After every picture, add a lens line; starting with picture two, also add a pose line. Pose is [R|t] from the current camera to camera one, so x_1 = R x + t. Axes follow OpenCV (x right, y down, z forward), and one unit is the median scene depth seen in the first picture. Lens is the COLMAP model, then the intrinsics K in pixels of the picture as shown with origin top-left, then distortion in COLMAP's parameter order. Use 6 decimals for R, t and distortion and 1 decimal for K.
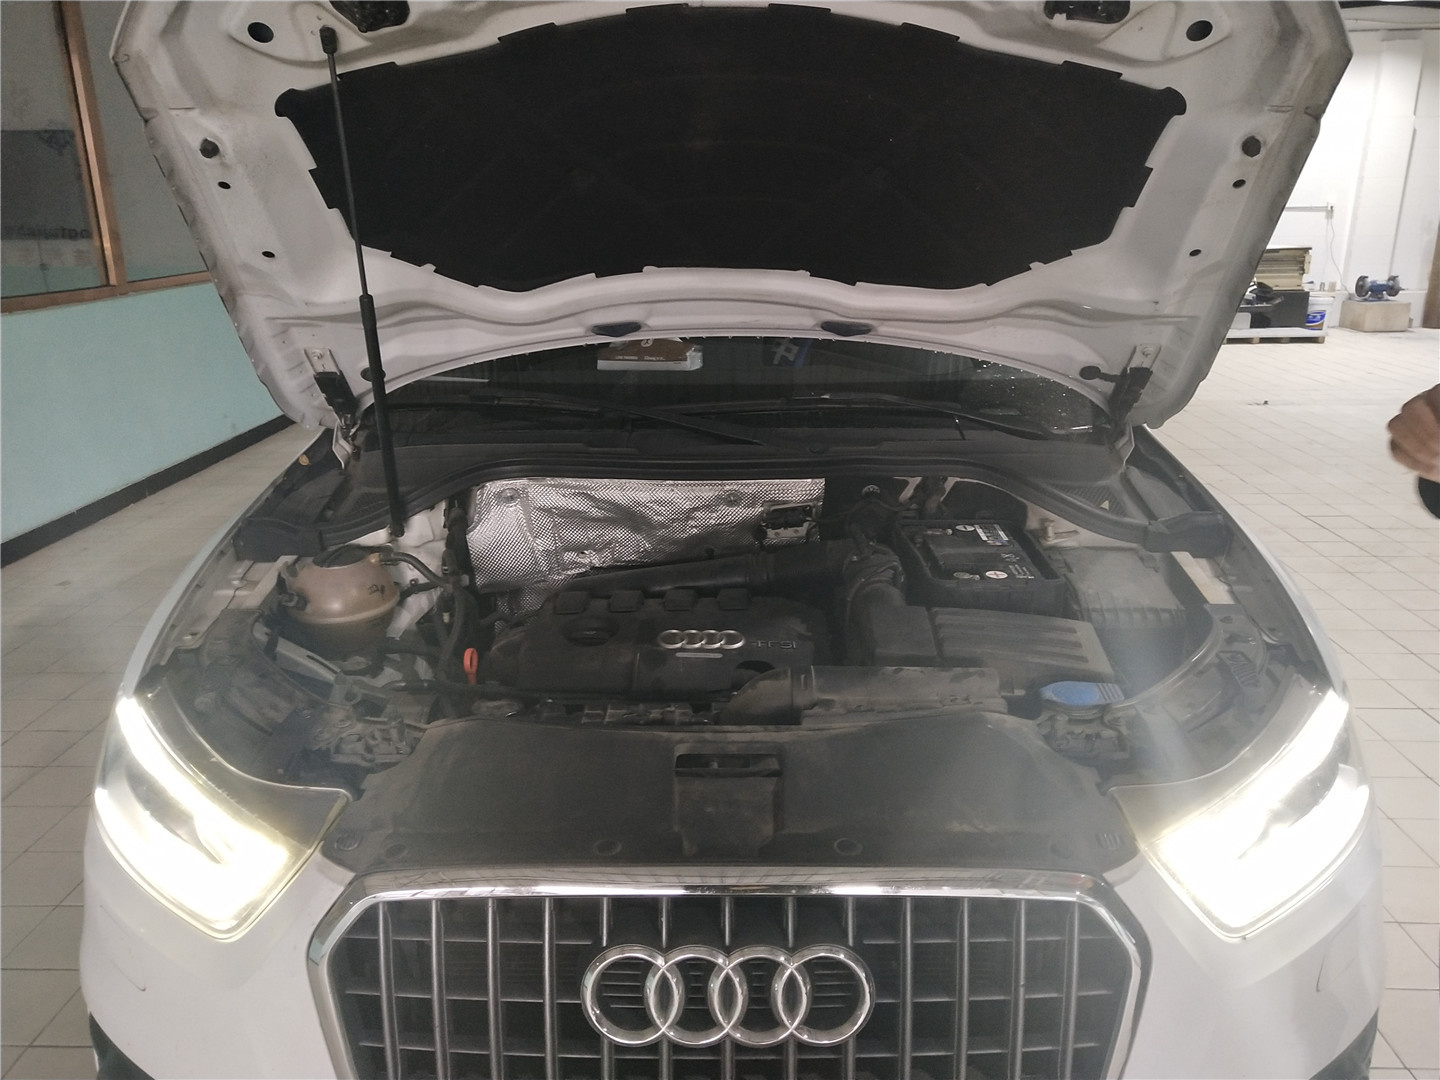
lens RADIAL K [[1065.4, 0, 720.0], [0, 1065.4, 540.0], [0, 0, 1]] dist [0.003235, 0.033215]
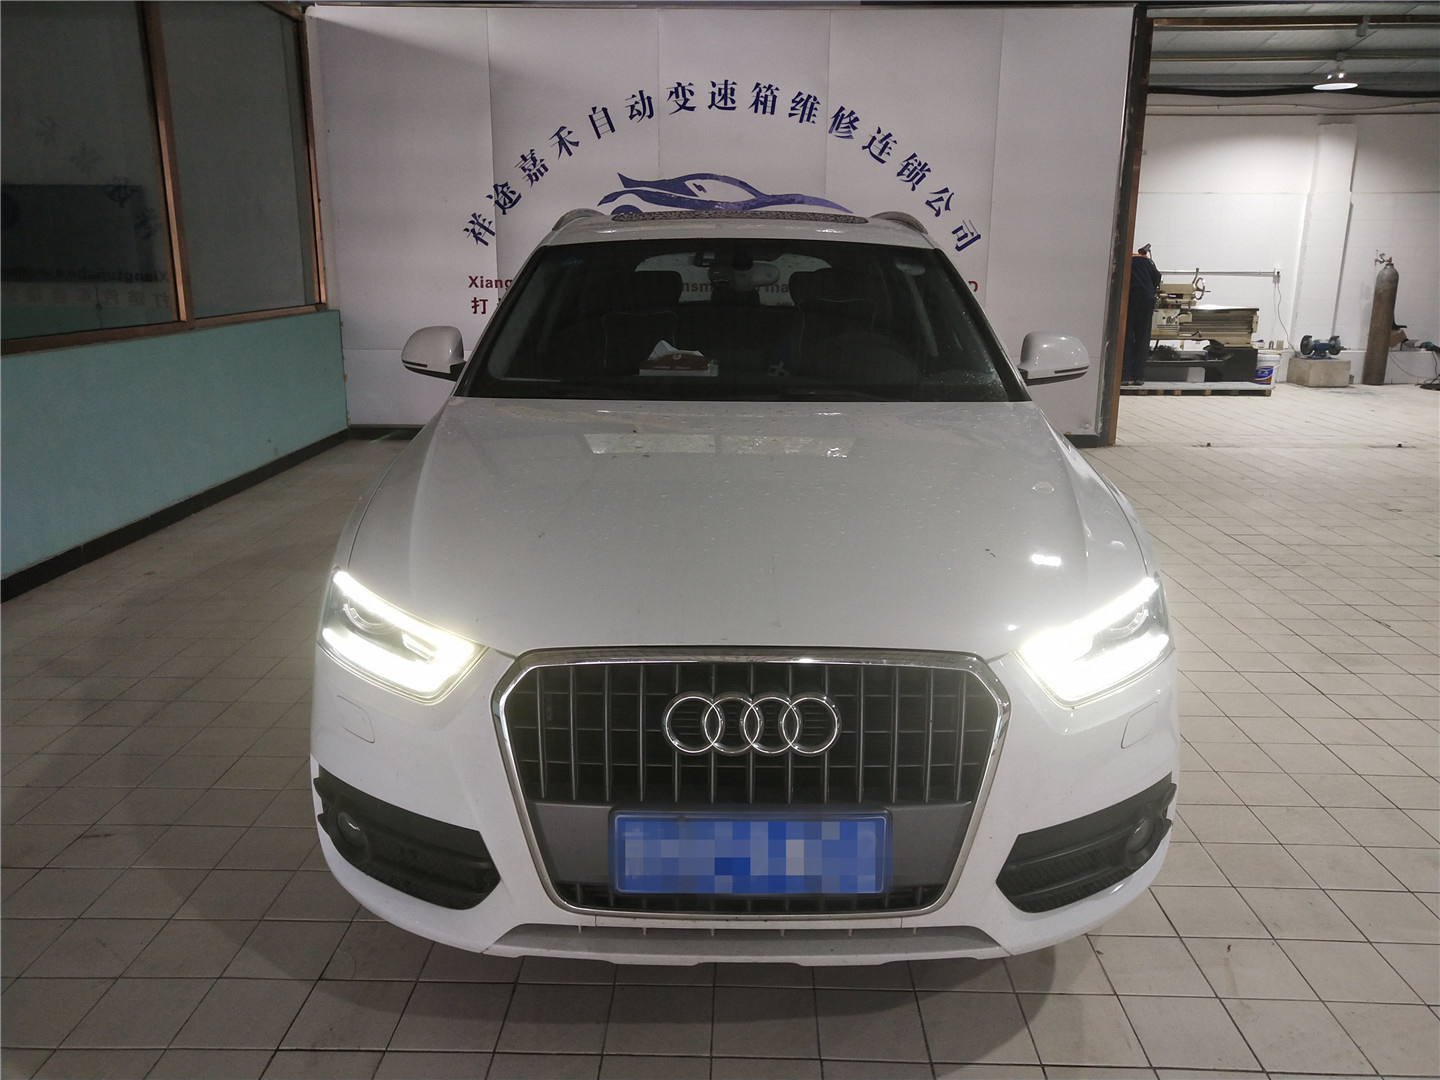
lens RADIAL K [[1065.4, 0, 720.0], [0, 1065.4, 540.0], [0, 0, 1]] dist [0.003235, 0.033215]
pose [[0.999814, 0.011416, 0.015552, -0.013035], [-0.010623, 0.998685, -0.050152, 0.041985], [-0.016104, 0.049978, 0.998620, -0.120643]]
